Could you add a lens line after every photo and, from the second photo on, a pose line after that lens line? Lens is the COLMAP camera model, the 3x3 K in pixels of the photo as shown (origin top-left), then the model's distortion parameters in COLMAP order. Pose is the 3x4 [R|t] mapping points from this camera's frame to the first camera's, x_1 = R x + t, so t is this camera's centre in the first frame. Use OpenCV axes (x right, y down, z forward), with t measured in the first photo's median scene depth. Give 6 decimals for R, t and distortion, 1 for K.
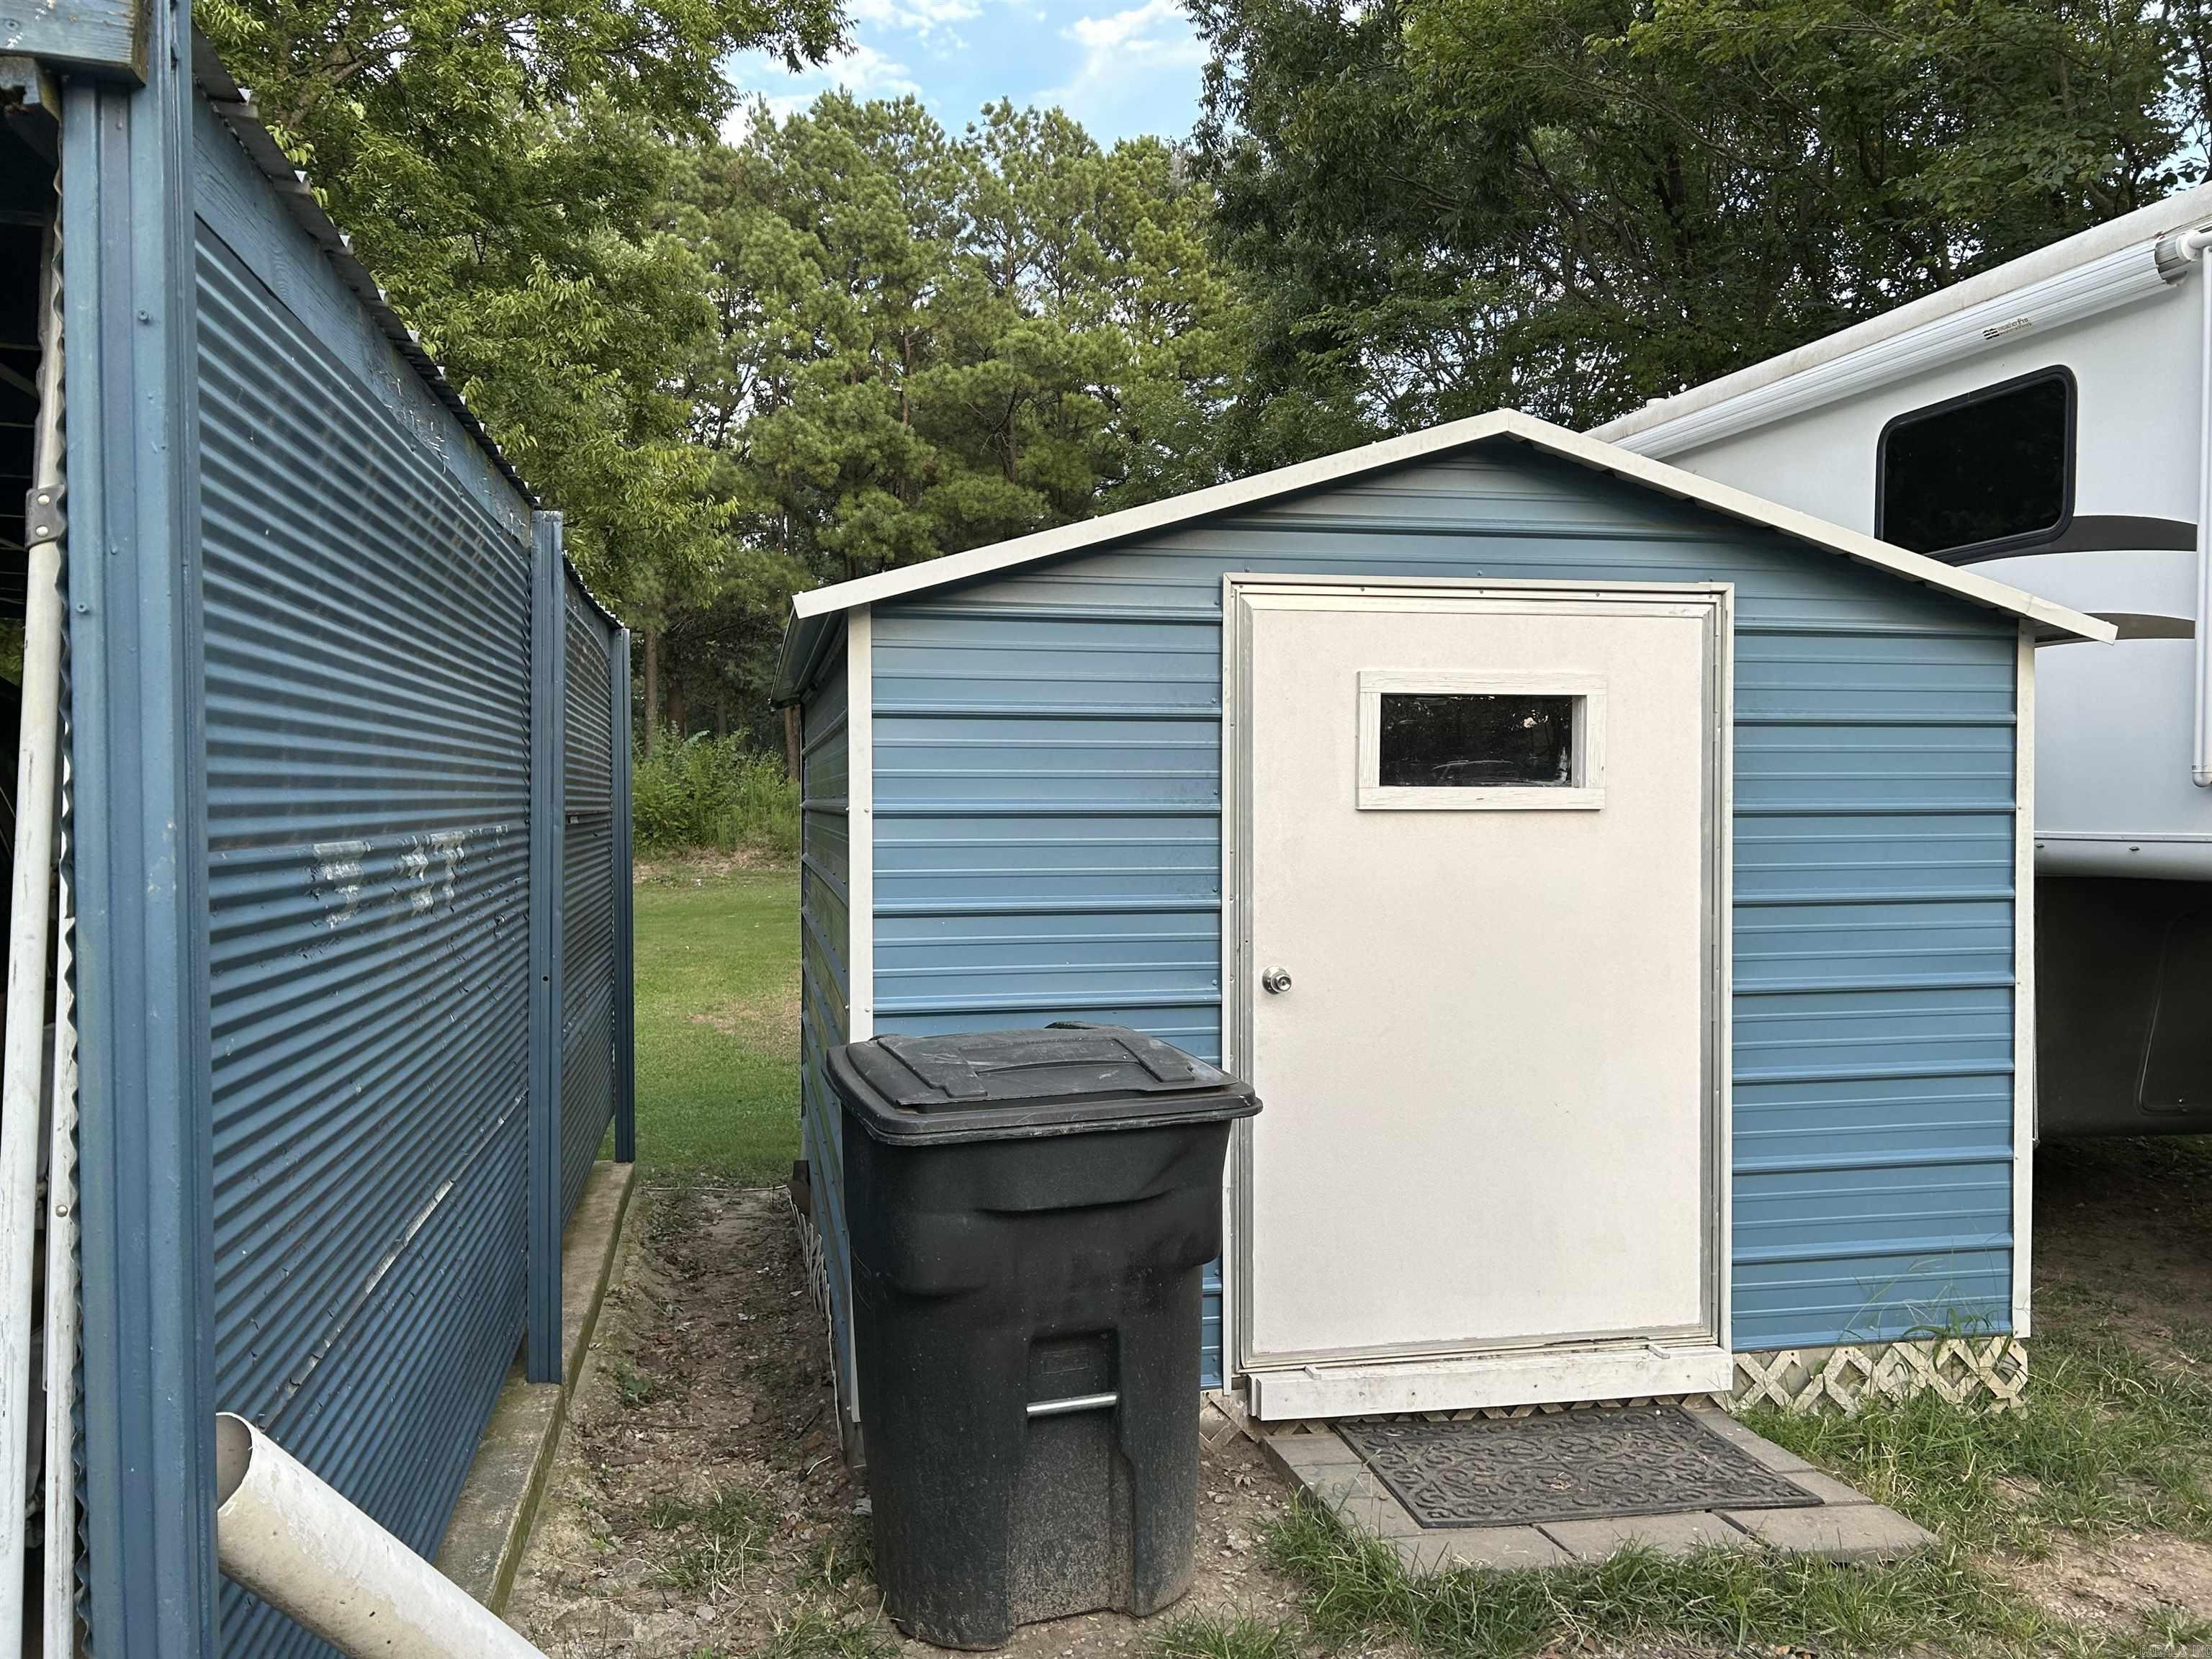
lens RADIAL K [[1736.0, 0, 1107.2], [0, 1736.0, 827.0], [0, 0, 1]] dist [0.069225, -0.083124]
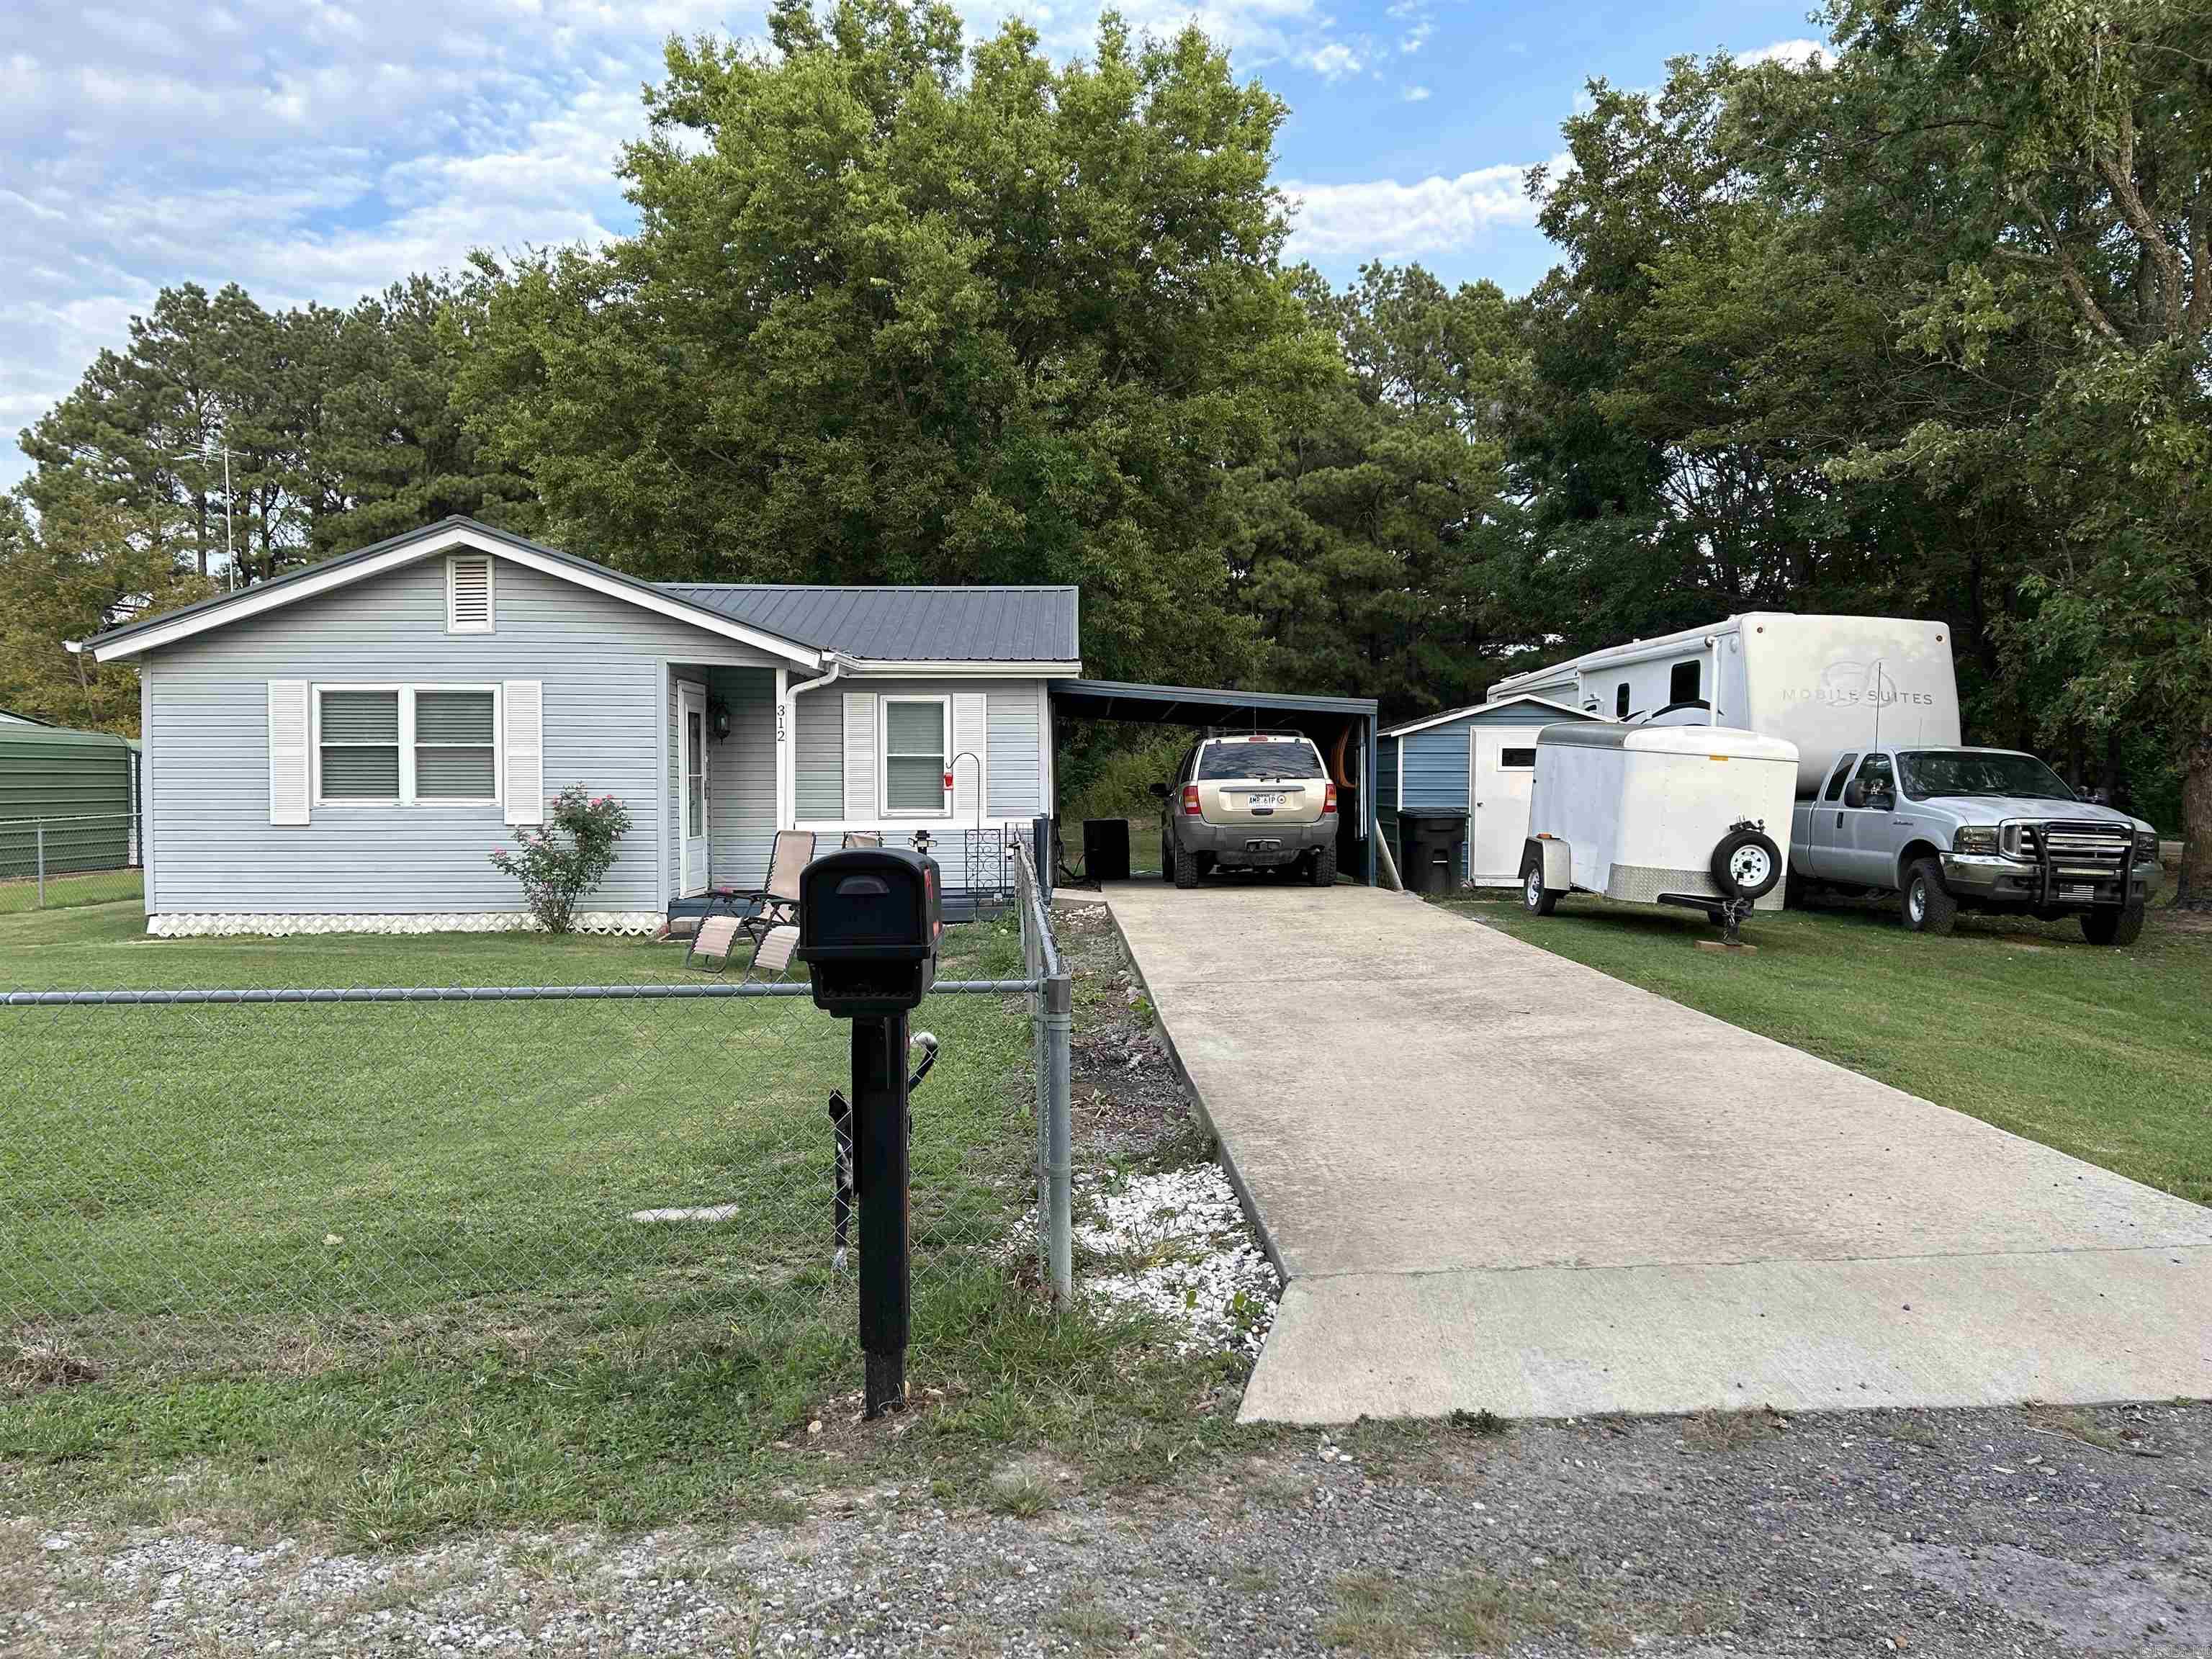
lens RADIAL K [[1661.5, 0, 1114.5], [0, 1661.5, 835.1], [0, 0, 1]] dist [0.053993, -0.063322]
pose [[0.980953, 0.014327, -0.193714, -0.000500], [-0.011590, 0.999816, 0.015256, 0.009588], [0.193897, -0.012721, 0.980939, -0.329746]]
